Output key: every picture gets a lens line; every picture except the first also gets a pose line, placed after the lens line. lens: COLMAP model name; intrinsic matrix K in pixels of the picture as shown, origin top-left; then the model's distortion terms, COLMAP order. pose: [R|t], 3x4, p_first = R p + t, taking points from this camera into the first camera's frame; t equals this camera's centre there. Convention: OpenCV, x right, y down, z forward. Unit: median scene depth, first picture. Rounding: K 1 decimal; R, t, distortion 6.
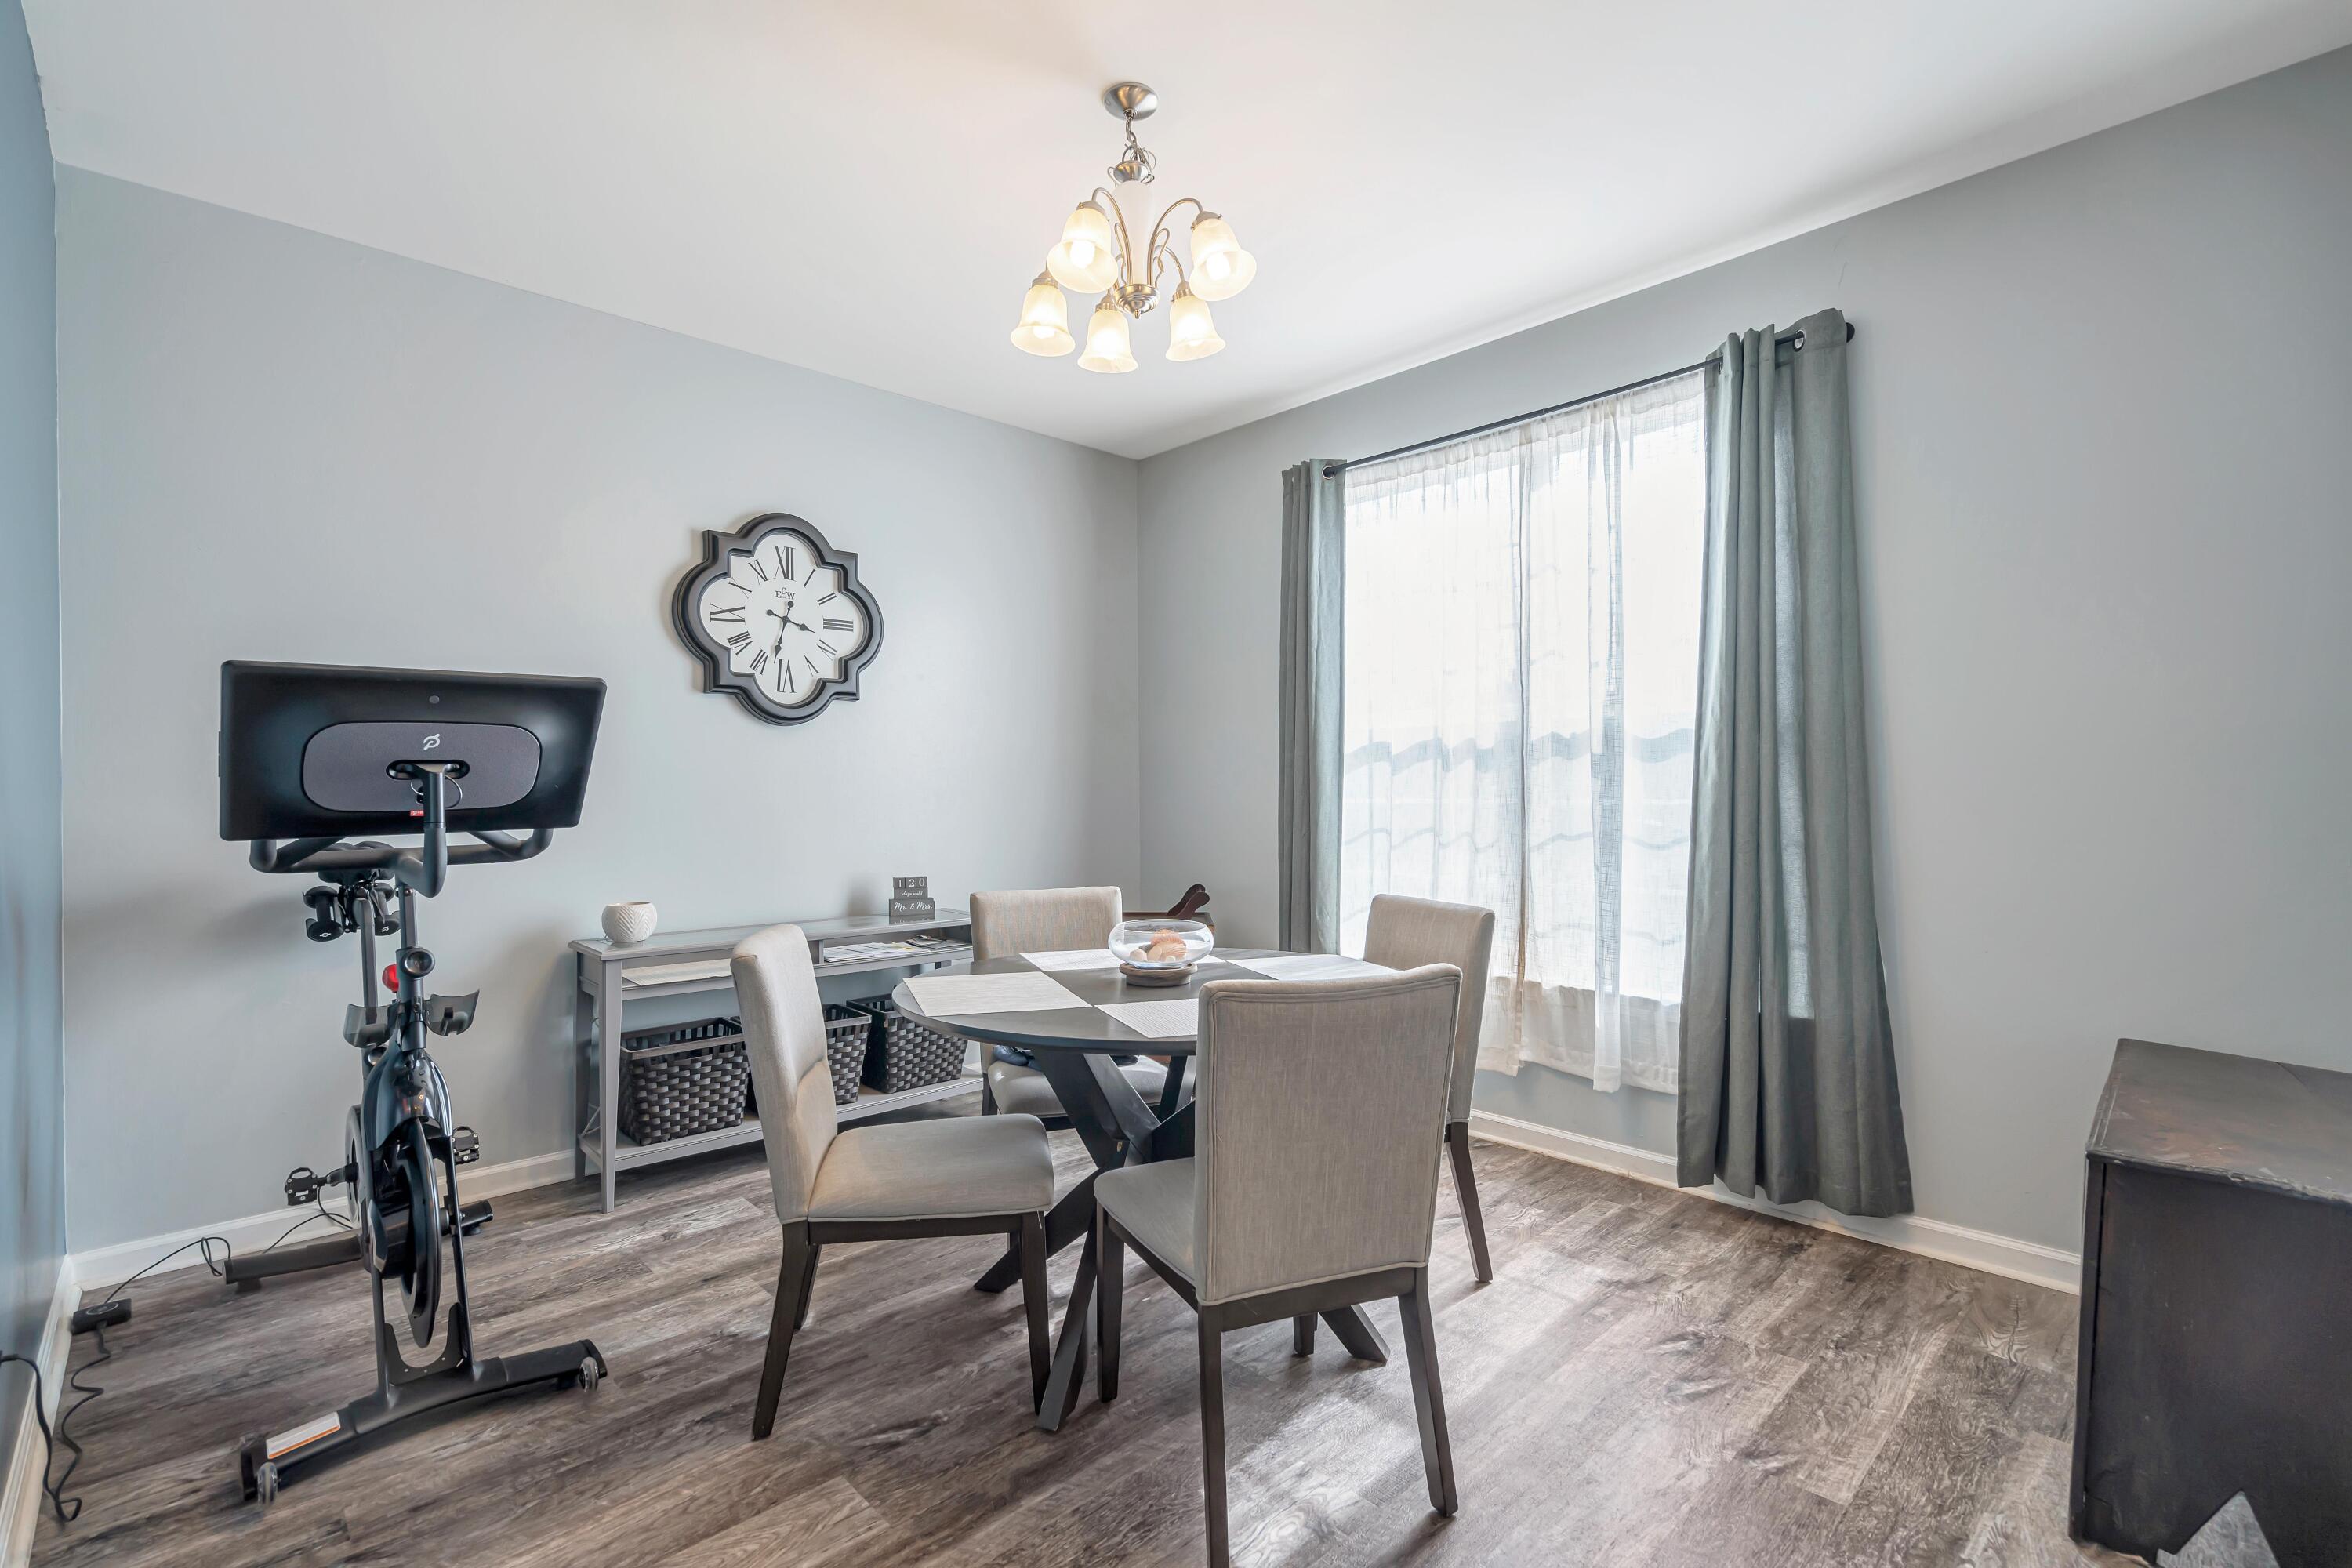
lens RADIAL K [[1069.7, 0, 1173.1], [0, 1069.7, 783.5], [0, 0, 1]] dist [-0.005352, 0.000946]
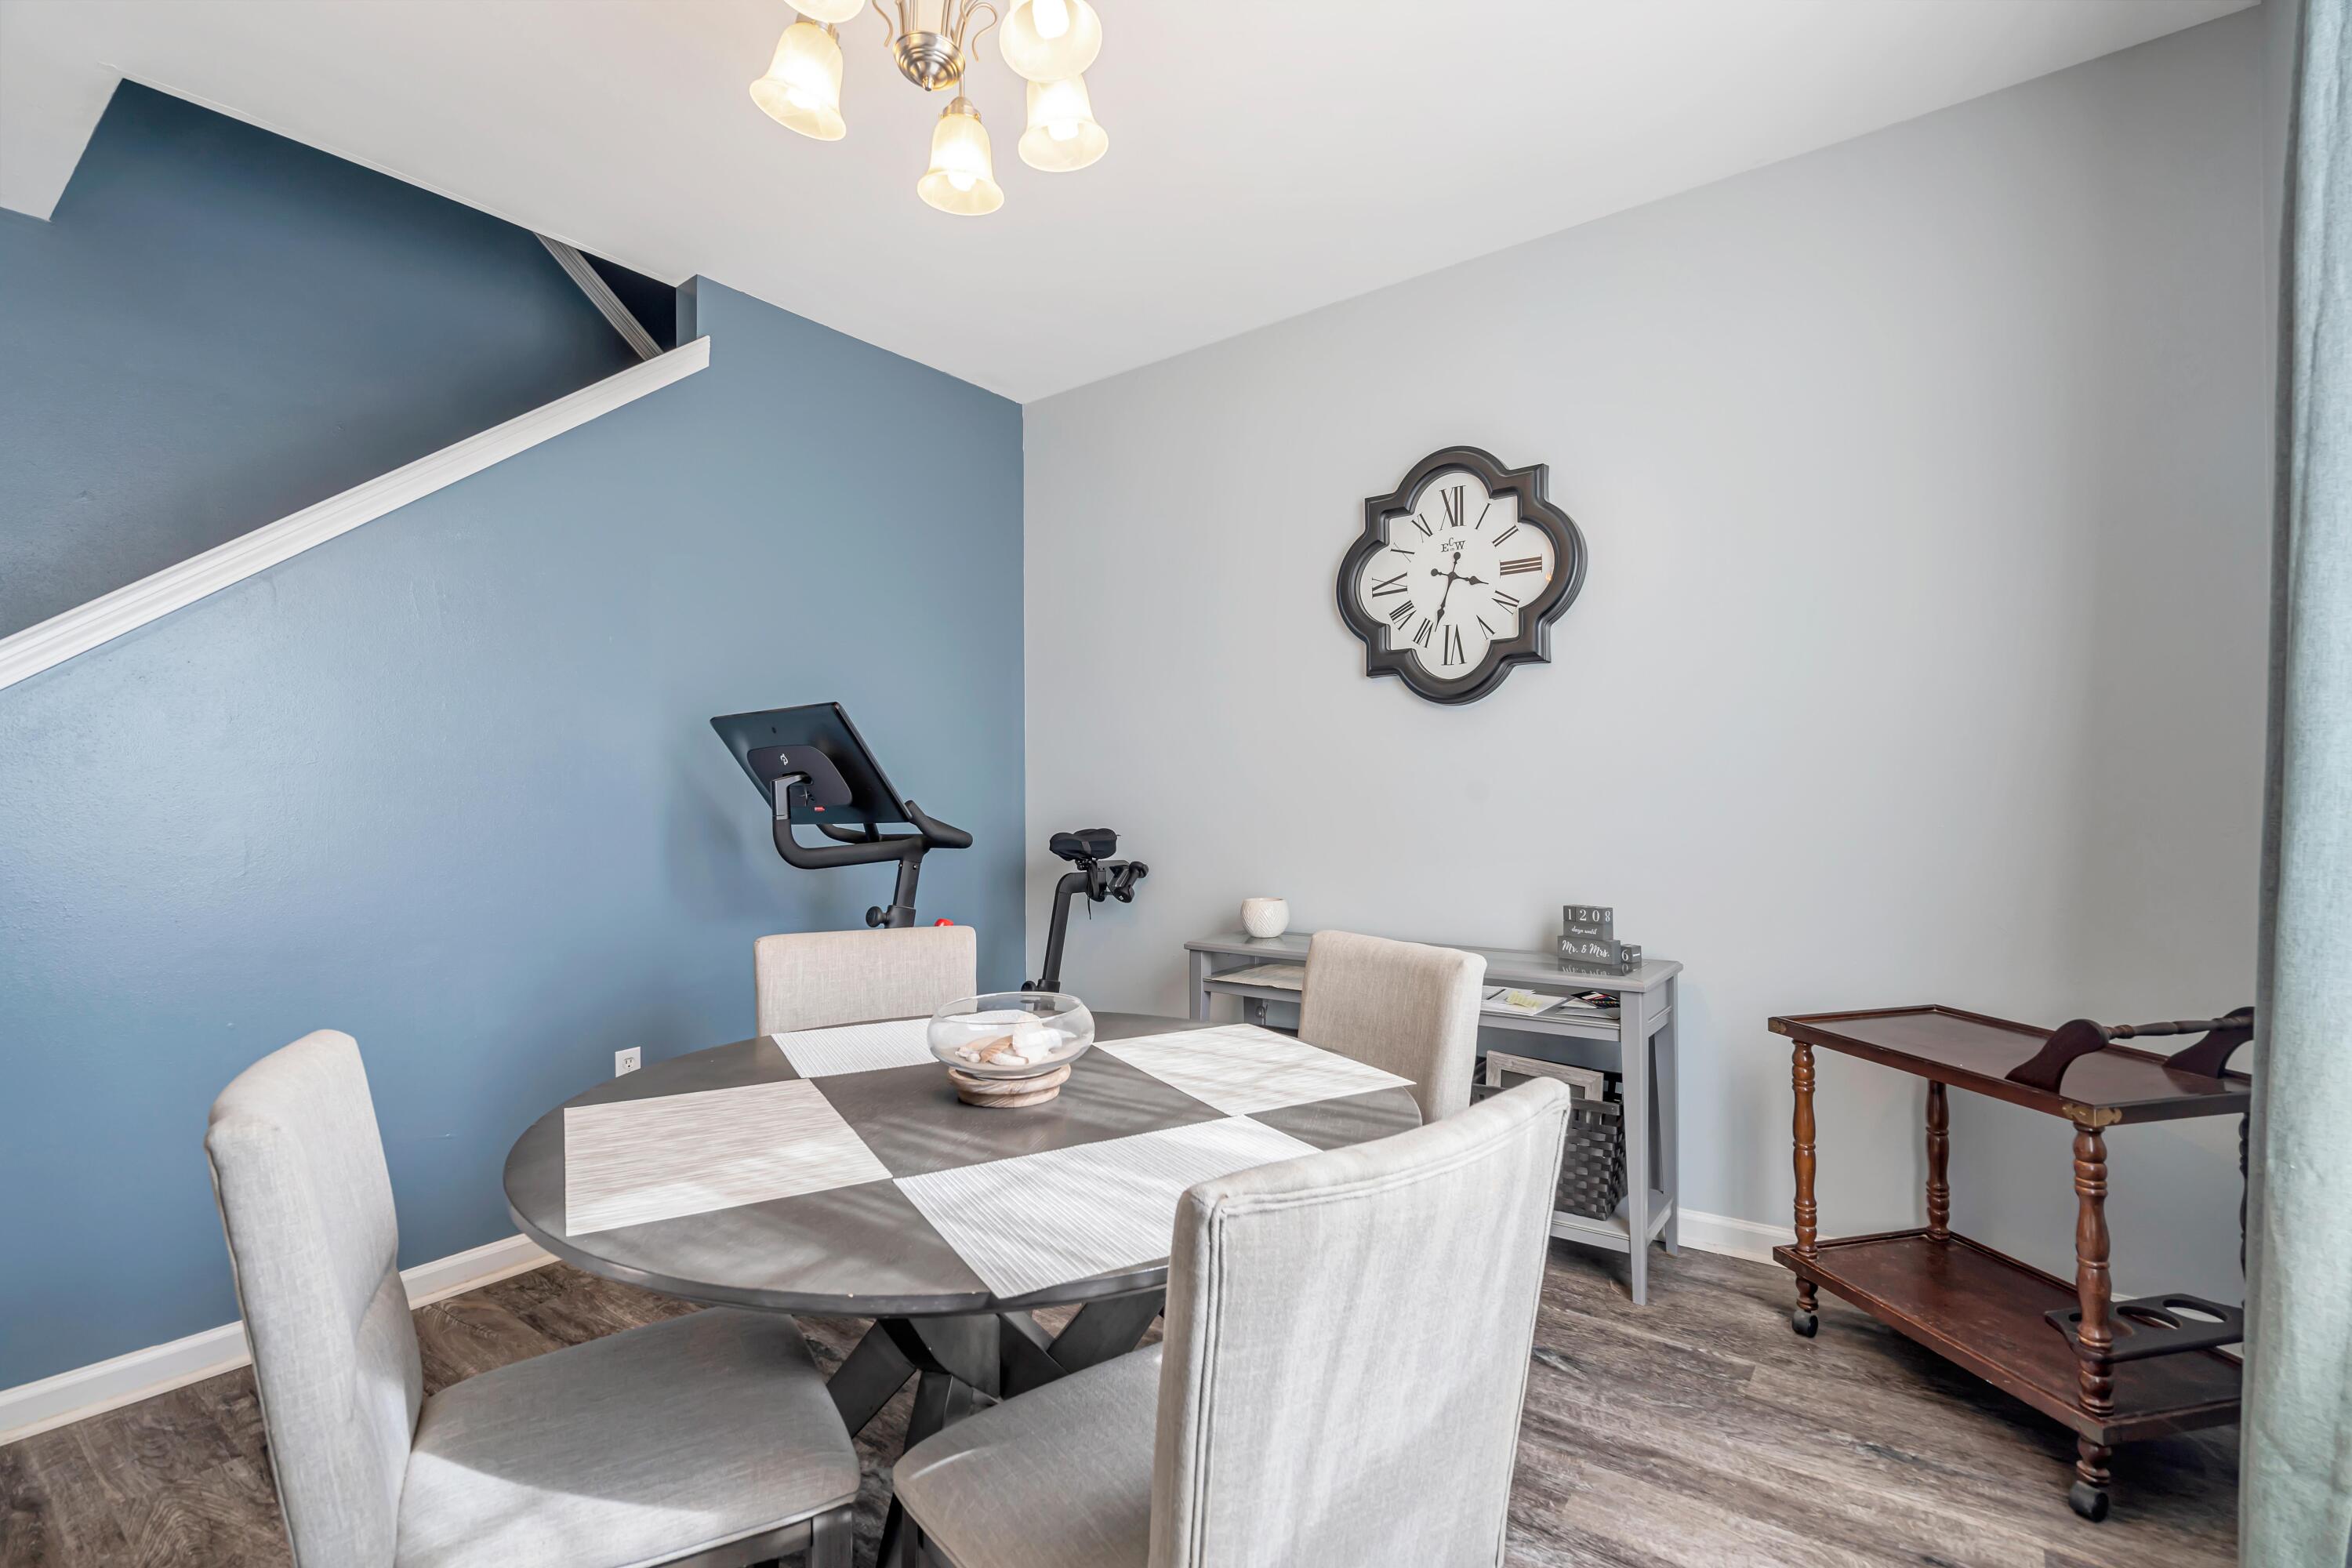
lens RADIAL K [[1069.7, 0, 1175.3], [0, 1069.7, 789.7], [0, 0, 1]] dist [-0.005352, 0.000946]
pose [[0.181944, -0.016717, -0.983167, 0.401158], [0.008325, 0.999846, -0.015460, 0.021296], [0.983274, -0.005372, 0.182055, 0.639512]]
